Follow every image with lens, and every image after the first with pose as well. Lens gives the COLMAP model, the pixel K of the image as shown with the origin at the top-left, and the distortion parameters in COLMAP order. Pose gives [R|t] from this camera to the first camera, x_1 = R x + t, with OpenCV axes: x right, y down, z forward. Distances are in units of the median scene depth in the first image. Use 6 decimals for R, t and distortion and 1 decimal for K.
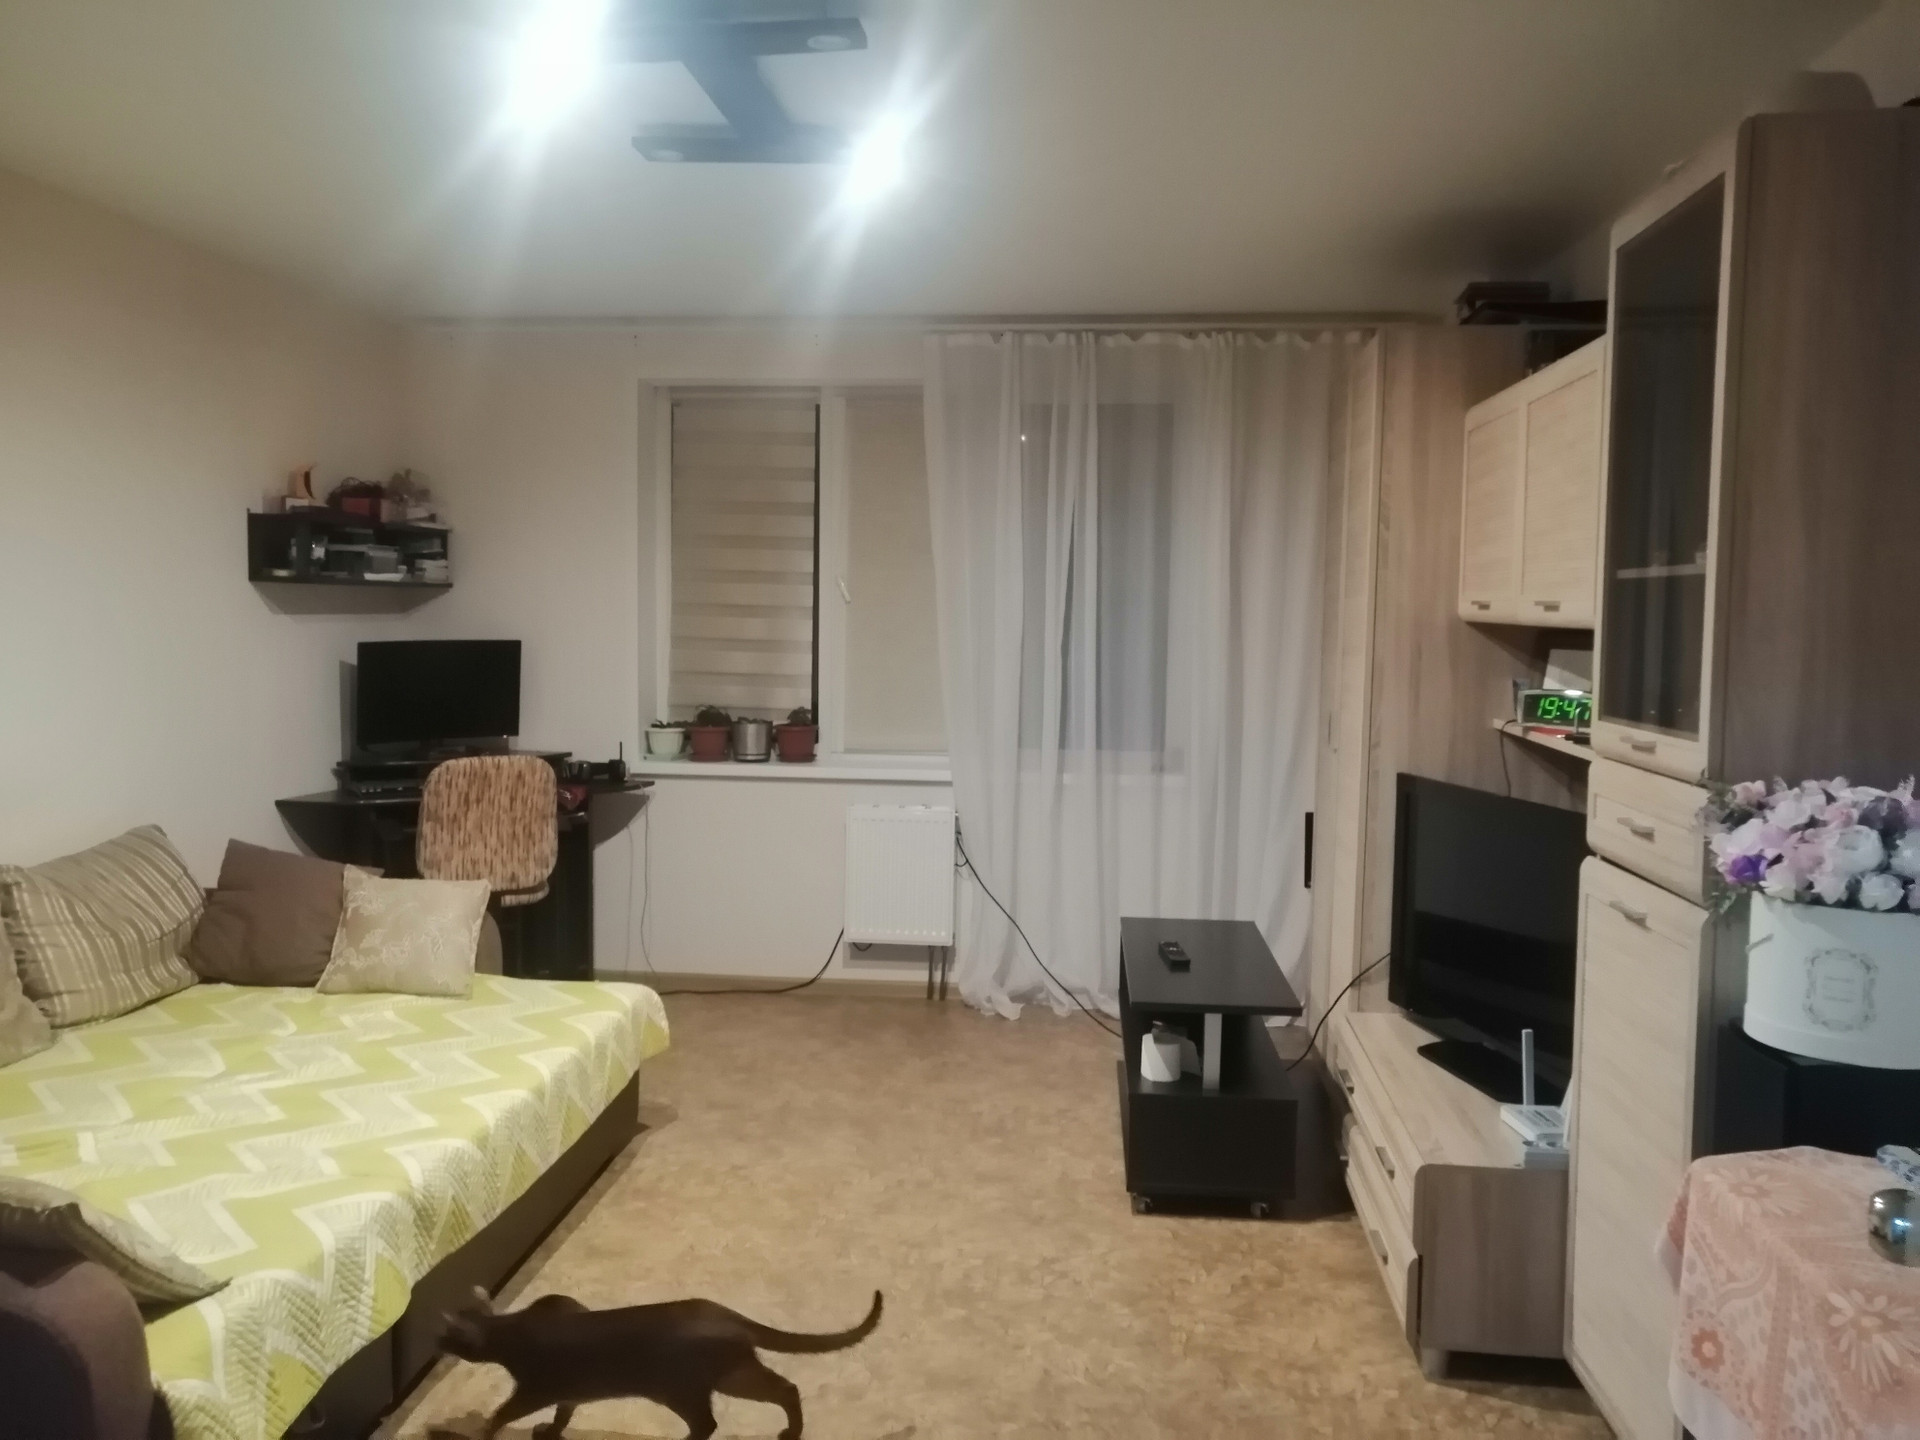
lens RADIAL K [[1504.0, 0, 956.6], [0, 1504.0, 707.9], [0, 0, 1]] dist [-0.013343, 0.062739]
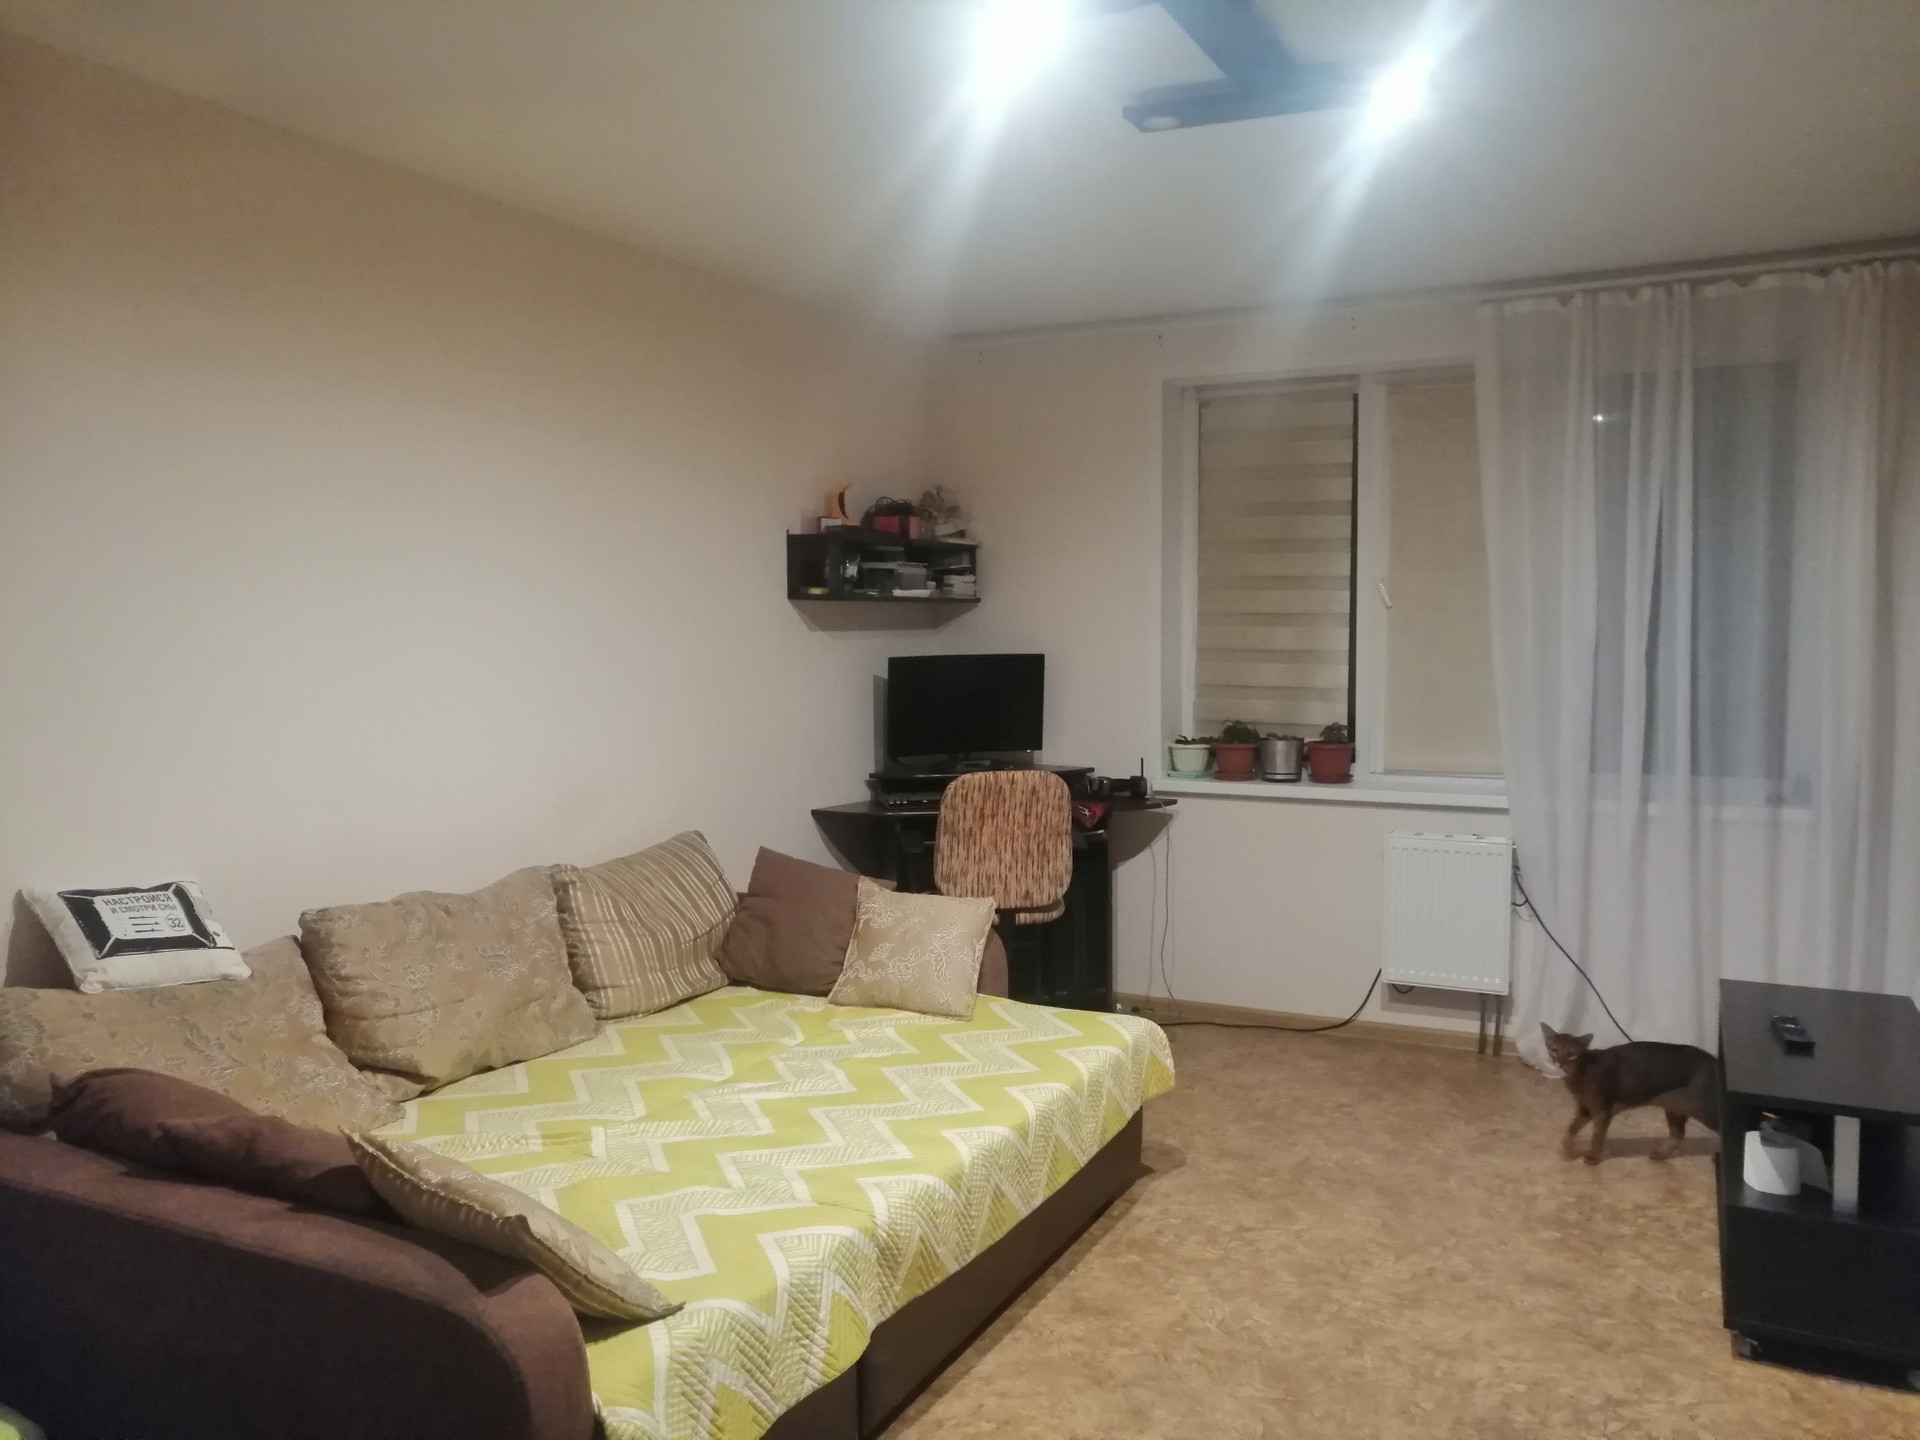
lens RADIAL K [[1504.0, 0, 956.6], [0, 1504.0, 707.9], [0, 0, 1]] dist [-0.013343, 0.062739]
pose [[0.931463, 0.002226, -0.363830, 0.023198], [-0.005678, 0.999948, -0.008417, -0.001187], [0.363792, 0.009906, 0.931427, 0.087804]]
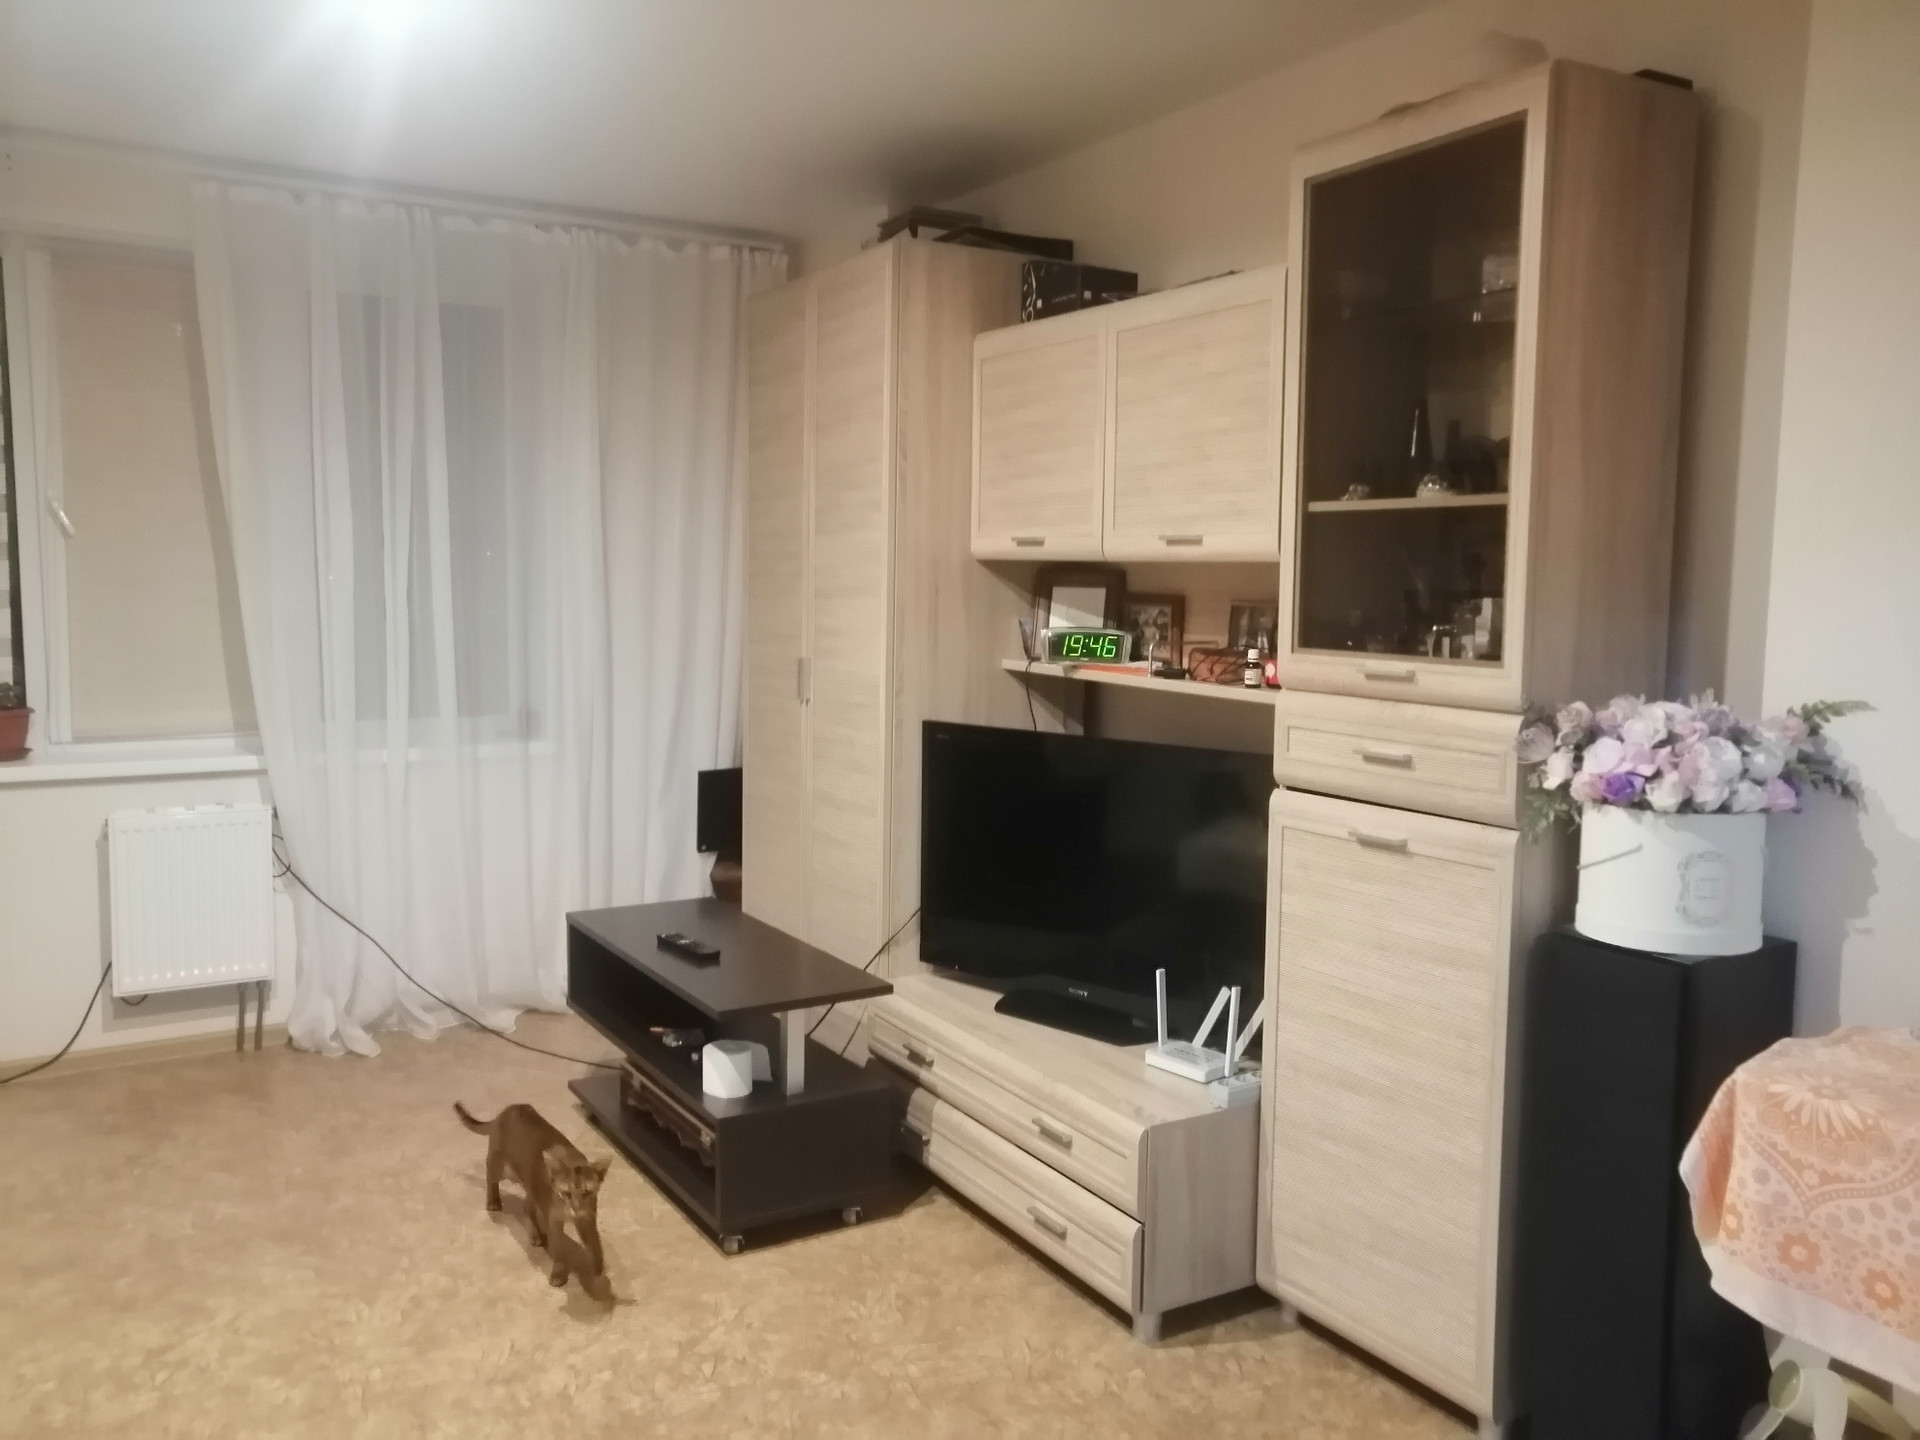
lens RADIAL K [[1492.8, 0, 958.7], [0, 1492.8, 713.3], [0, 0, 1]] dist [-0.024005, 0.063909]
pose [[0.800961, -0.058024, 0.595898, -0.249840], [0.036359, 0.998170, 0.048323, -0.005698], [-0.597611, -0.017038, 0.801605, 0.243105]]
